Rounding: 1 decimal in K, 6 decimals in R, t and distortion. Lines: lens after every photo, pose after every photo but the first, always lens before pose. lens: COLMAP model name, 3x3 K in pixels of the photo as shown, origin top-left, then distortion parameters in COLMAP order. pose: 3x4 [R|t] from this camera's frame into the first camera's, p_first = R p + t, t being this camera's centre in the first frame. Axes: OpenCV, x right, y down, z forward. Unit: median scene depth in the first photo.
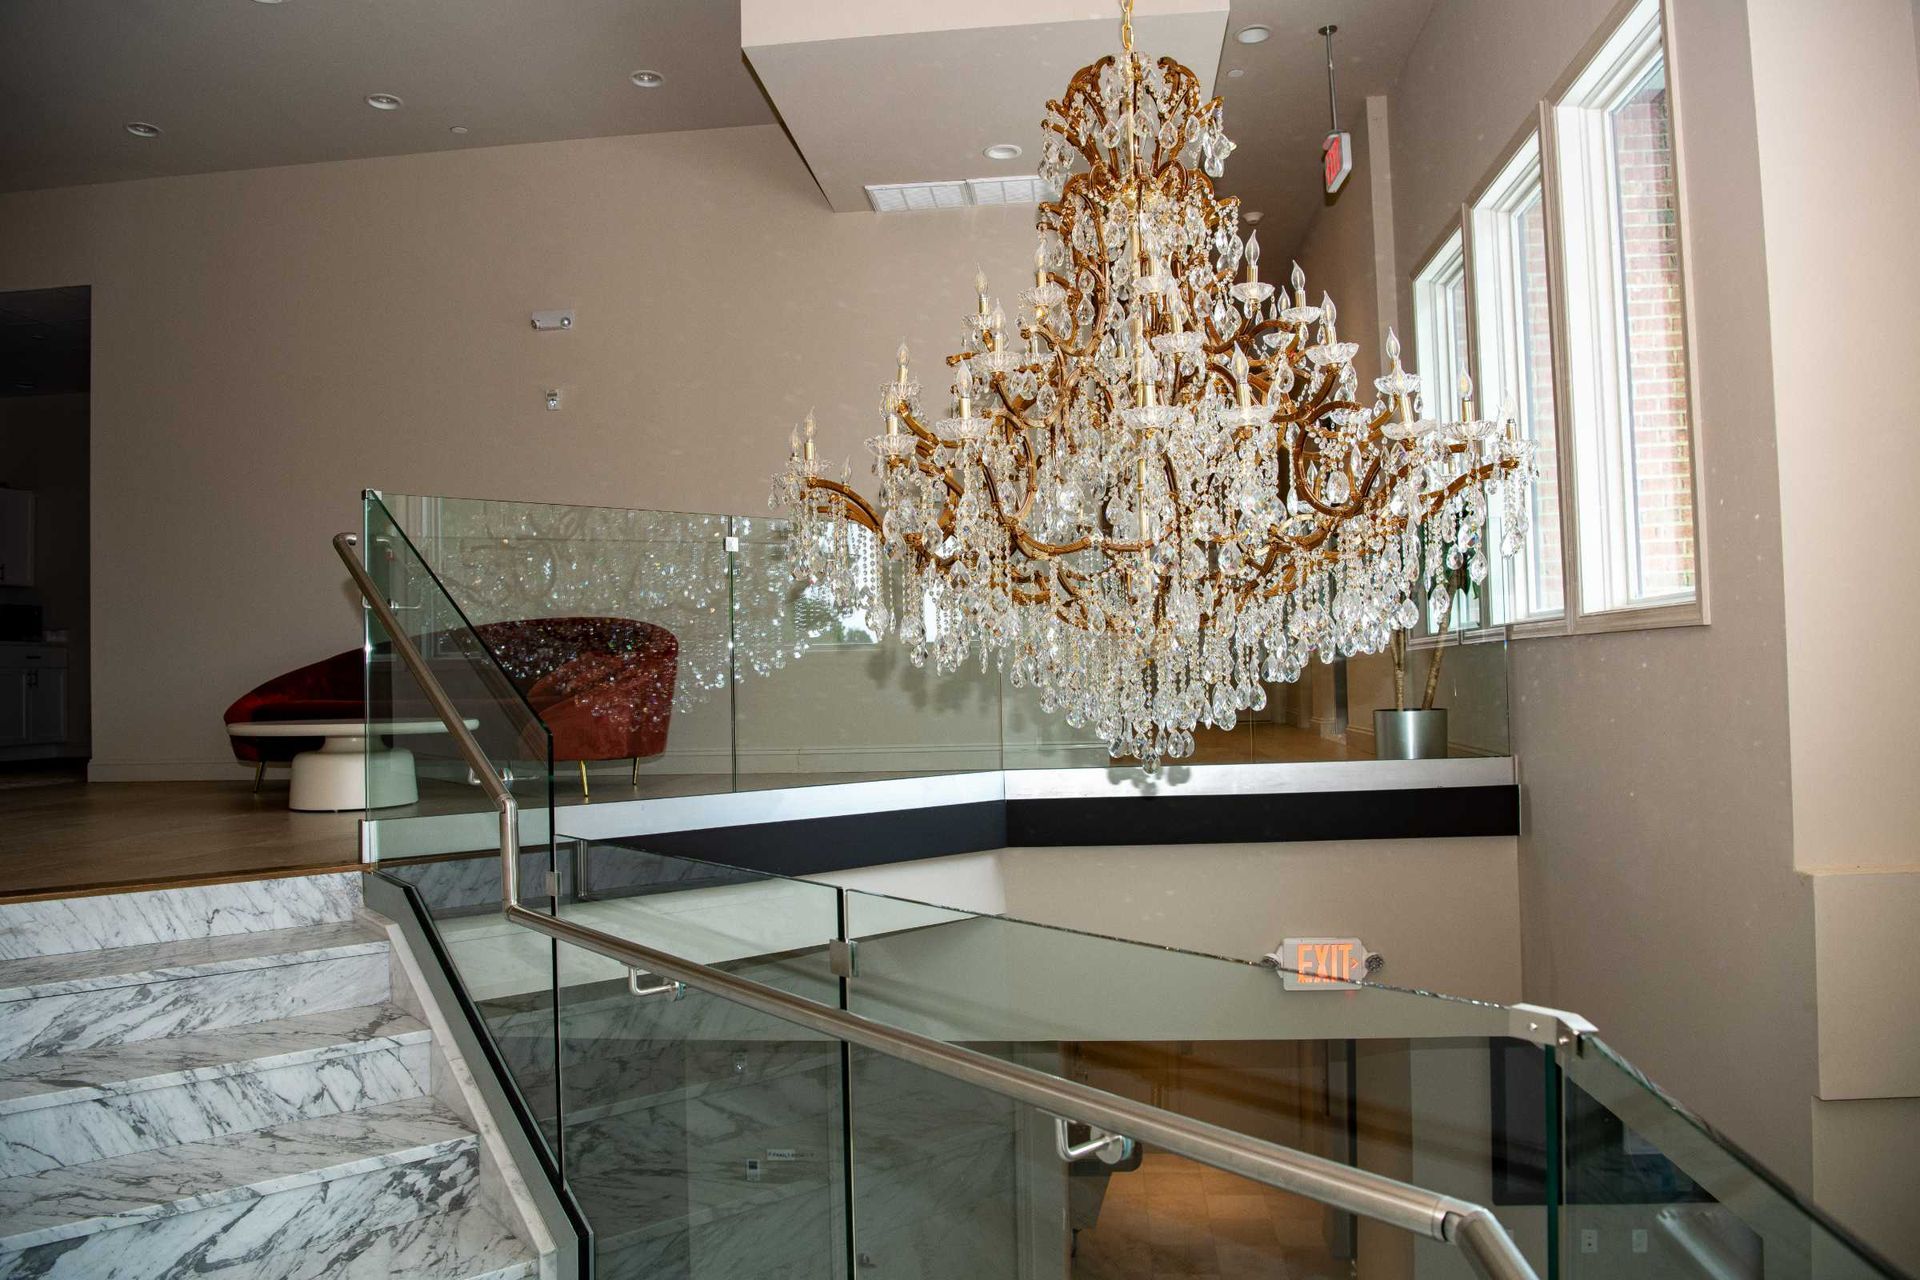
lens RADIAL K [[1355.4, 0, 960.0], [0, 1355.4, 640.0], [0, 0, 1]] dist [-0.077026, 0.023903]
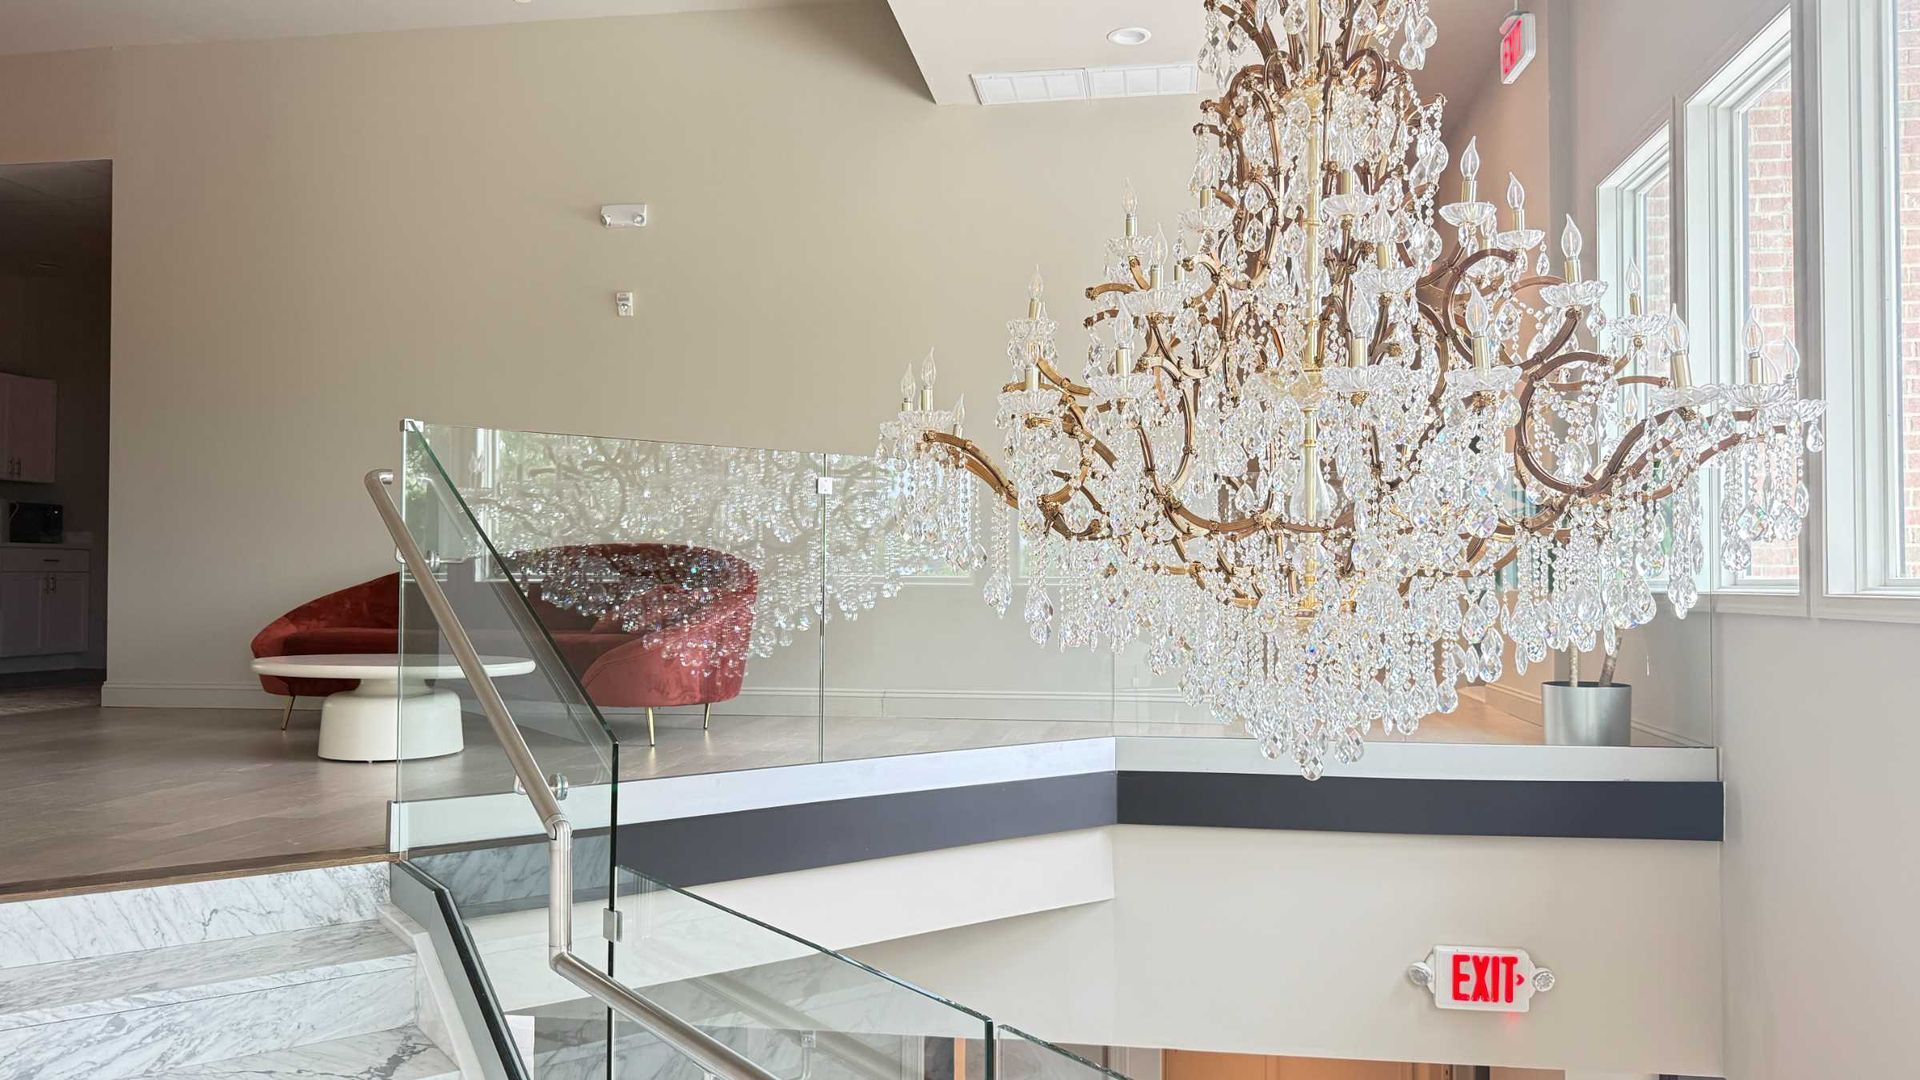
lens RADIAL K [[1323.5, 0, 960.0], [0, 1323.5, 540.0], [0, 0, 1]] dist [0.040789, -0.053971]
pose [[0.998684, 0.027615, -0.043214, -0.048509], [-0.026852, 0.999475, 0.018146, -0.061724], [0.043692, -0.016962, 0.998901, 0.158113]]
